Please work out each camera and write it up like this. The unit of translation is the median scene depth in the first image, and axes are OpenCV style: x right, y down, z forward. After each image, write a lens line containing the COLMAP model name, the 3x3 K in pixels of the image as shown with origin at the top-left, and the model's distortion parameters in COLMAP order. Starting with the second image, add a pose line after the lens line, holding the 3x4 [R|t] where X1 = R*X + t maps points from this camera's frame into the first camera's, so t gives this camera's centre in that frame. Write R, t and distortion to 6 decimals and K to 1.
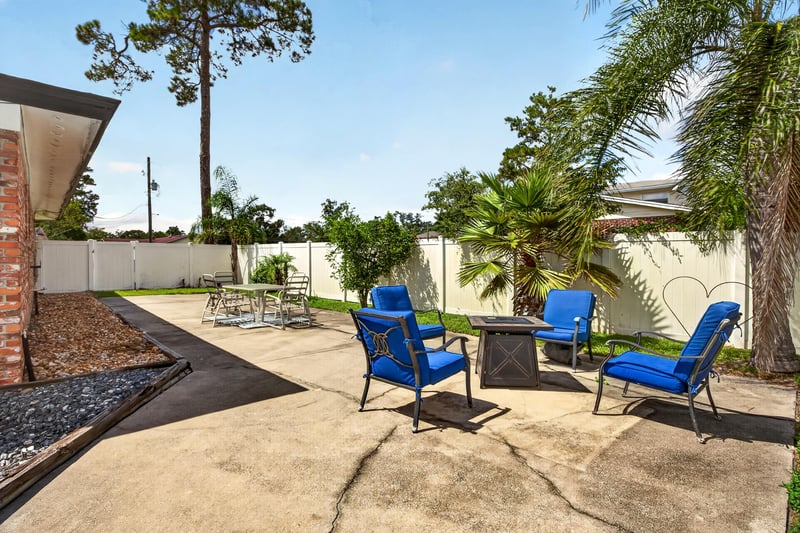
lens RADIAL K [[389.7, 0, 399.9], [0, 389.7, 260.0], [0, 0, 1]] dist [-0.025836, 0.009792]
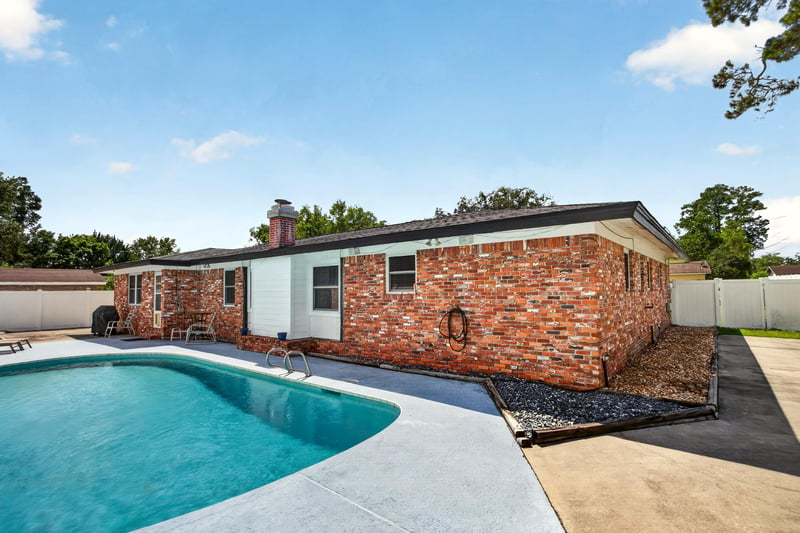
lens RADIAL K [[389.7, 0, 400.2], [0, 389.7, 269.4], [0, 0, 1]] dist [-0.025836, 0.009792]
pose [[0.121301, -0.050006, -0.991355, 0.516770], [0.004678, 0.998748, -0.049807, -0.097674], [0.992605, 0.001404, 0.121383, -0.025464]]
